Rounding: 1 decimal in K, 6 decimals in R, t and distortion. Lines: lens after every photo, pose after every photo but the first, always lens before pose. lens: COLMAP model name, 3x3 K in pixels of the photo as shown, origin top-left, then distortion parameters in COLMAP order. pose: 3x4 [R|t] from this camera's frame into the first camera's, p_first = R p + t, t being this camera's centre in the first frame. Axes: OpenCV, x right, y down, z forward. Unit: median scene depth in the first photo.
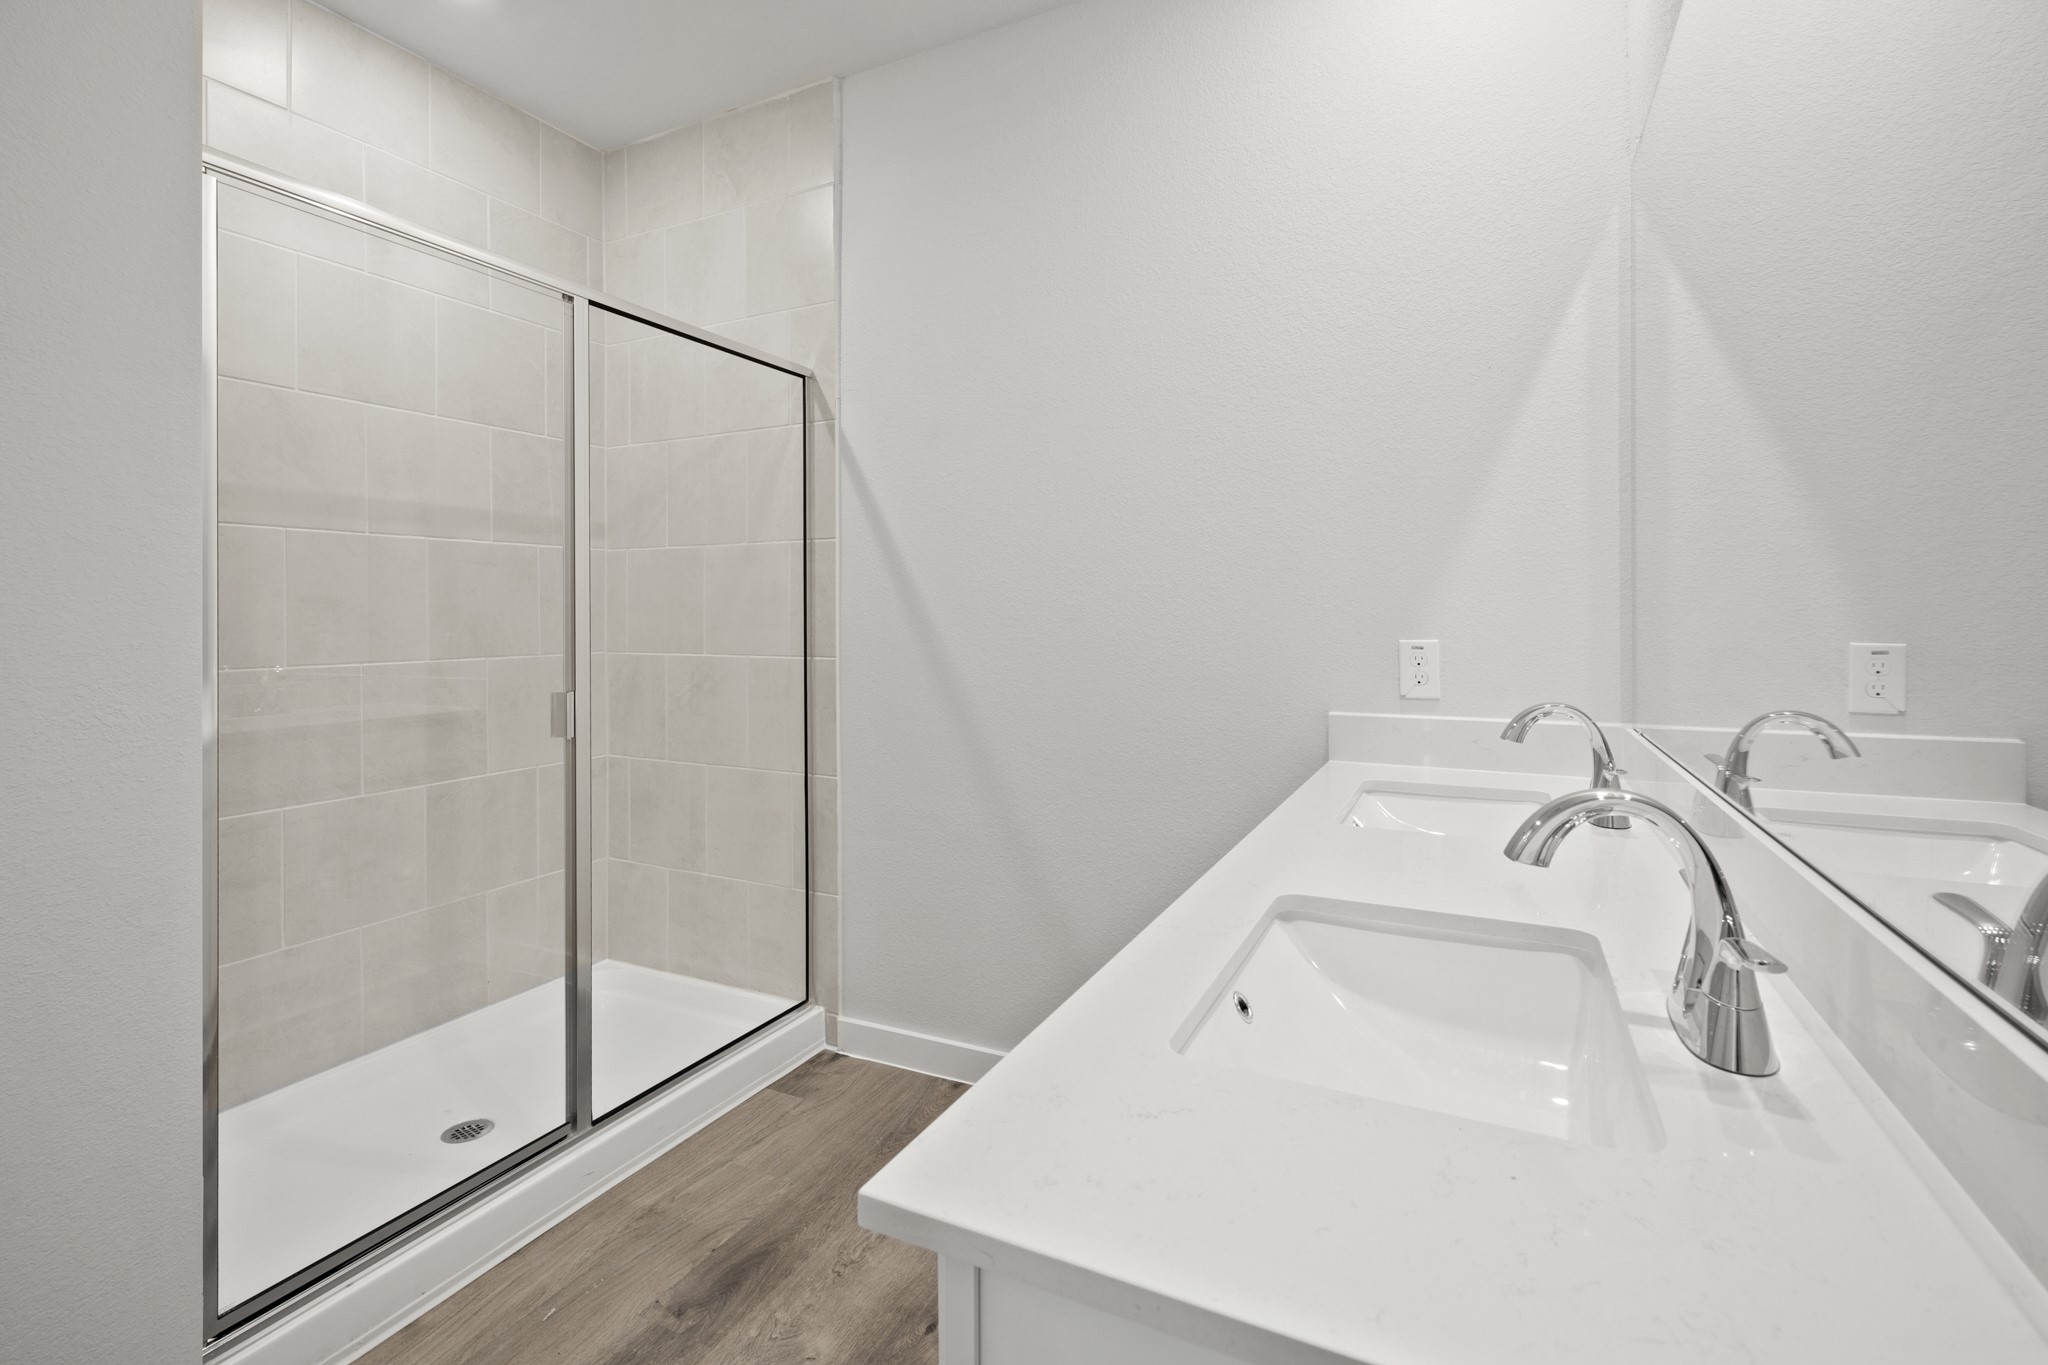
lens RADIAL K [[939.5, 0, 974.3], [0, 939.5, 615.4], [0, 0, 1]] dist [-0.002855, -0.000350]
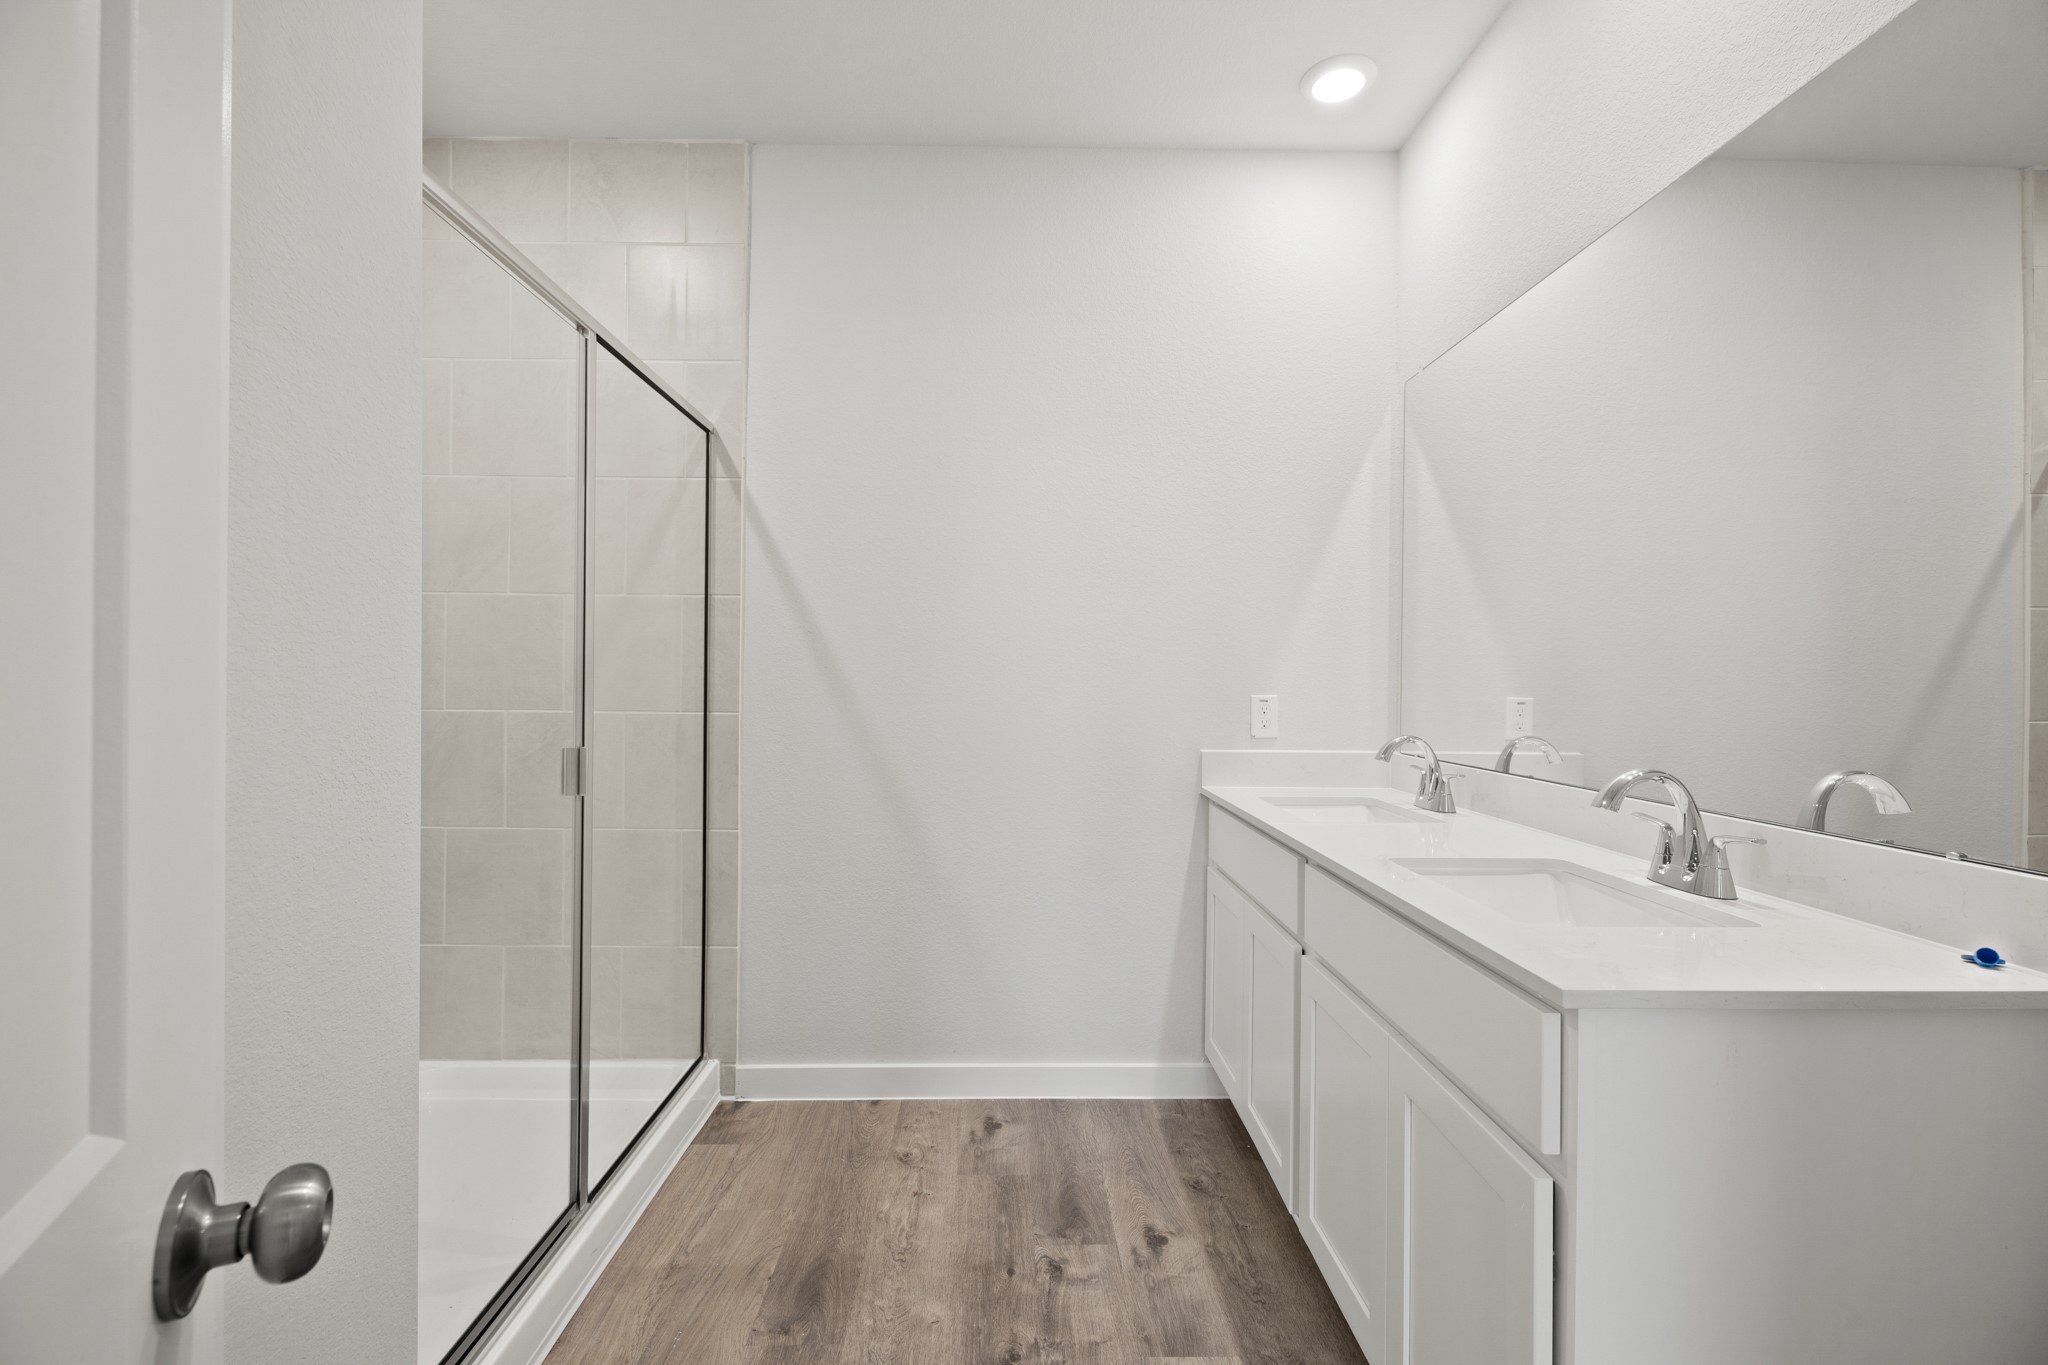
lens RADIAL K [[939.5, 0, 969.2], [0, 939.5, 681.4], [0, 0, 1]] dist [-0.002855, -0.000350]
pose [[0.888230, 0.010204, 0.459285, -0.489955], [-0.012248, 0.999924, 0.001472, 0.008355], [-0.459235, -0.006933, 0.888288, -0.019872]]
